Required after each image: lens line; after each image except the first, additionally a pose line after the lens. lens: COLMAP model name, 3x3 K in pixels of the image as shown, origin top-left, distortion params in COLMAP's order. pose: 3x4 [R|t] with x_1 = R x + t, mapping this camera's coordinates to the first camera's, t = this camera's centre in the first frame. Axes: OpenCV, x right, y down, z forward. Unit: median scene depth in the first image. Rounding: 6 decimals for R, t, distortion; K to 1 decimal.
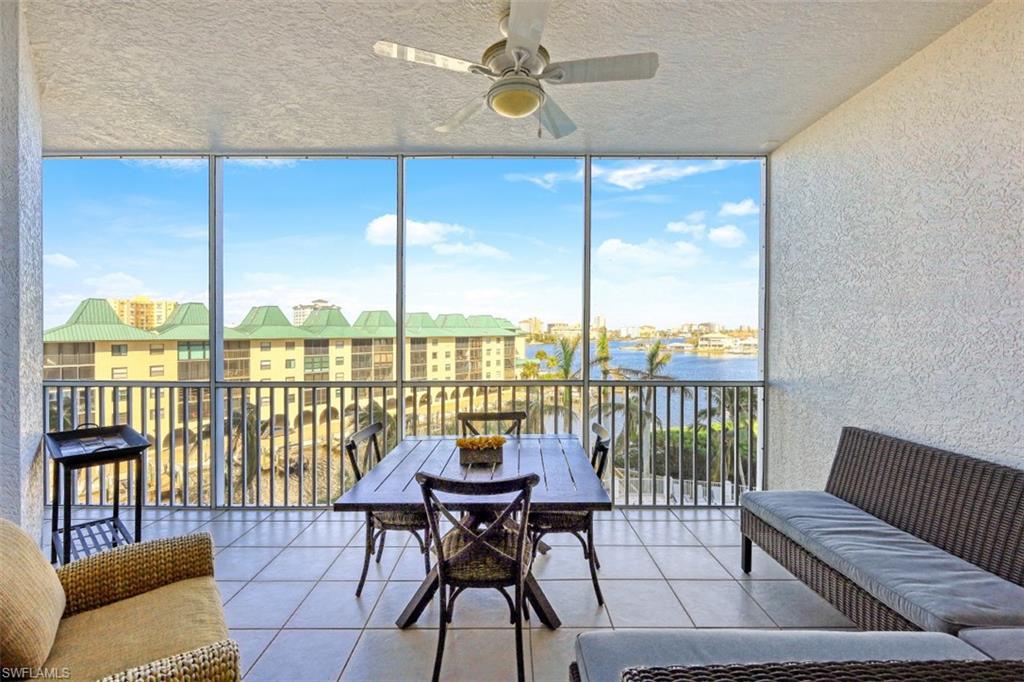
lens RADIAL K [[419.0, 0, 503.8], [0, 419.0, 333.7], [0, 0, 1]] dist [-0.001793, 0.000889]
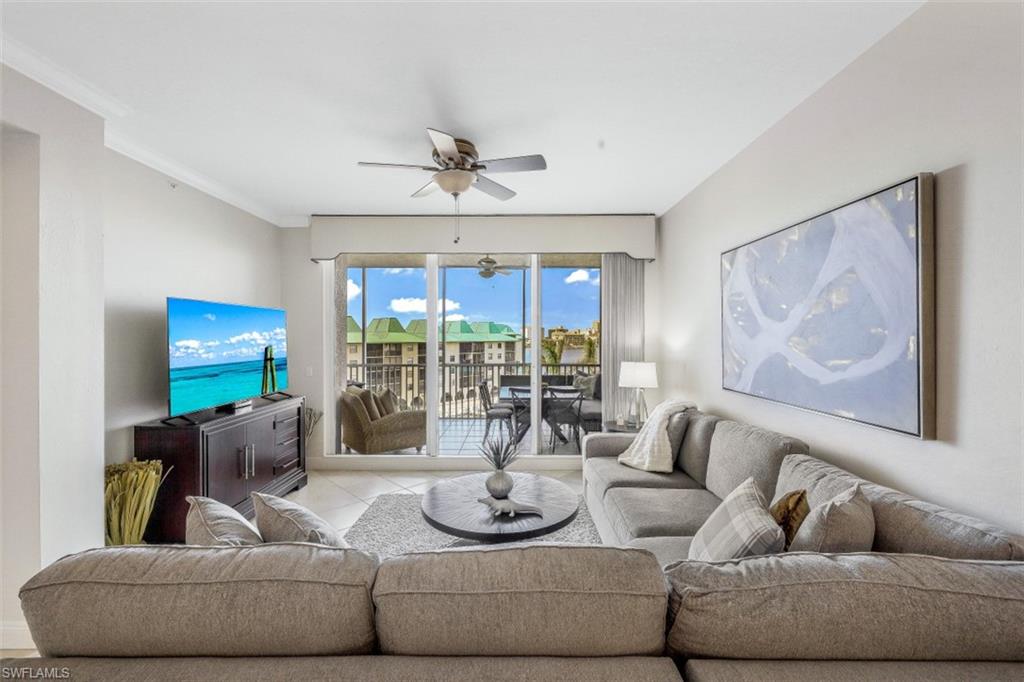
lens RADIAL K [[419.0, 0, 512.1], [0, 419.0, 348.4], [0, 0, 1]] dist [-0.001793, 0.000889]
pose [[0.999885, -0.003650, 0.014694, 0.010015], [0.003302, 0.999715, 0.023637, -0.003782], [-0.014776, -0.023586, 0.999613, -0.154941]]
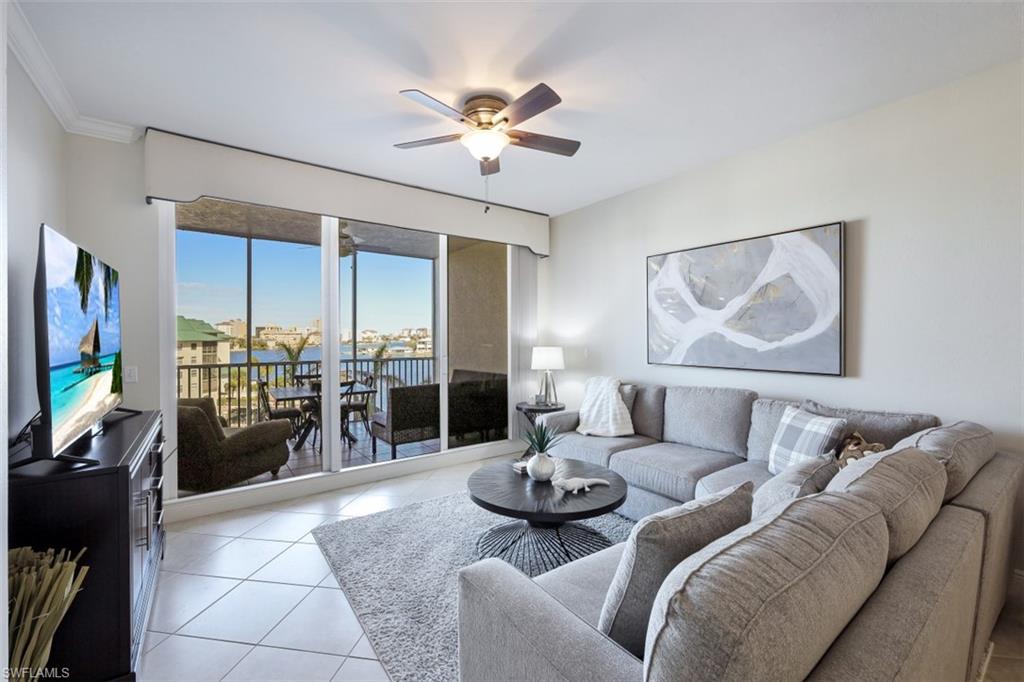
lens RADIAL K [[419.0, 0, 510.7], [0, 419.0, 342.7], [0, 0, 1]] dist [-0.001793, 0.000889]
pose [[0.792852, -0.007328, 0.609371, -0.052958], [0.000857, 0.999940, 0.010910, 0.001009], [-0.609414, -0.008128, 0.792810, -0.129246]]
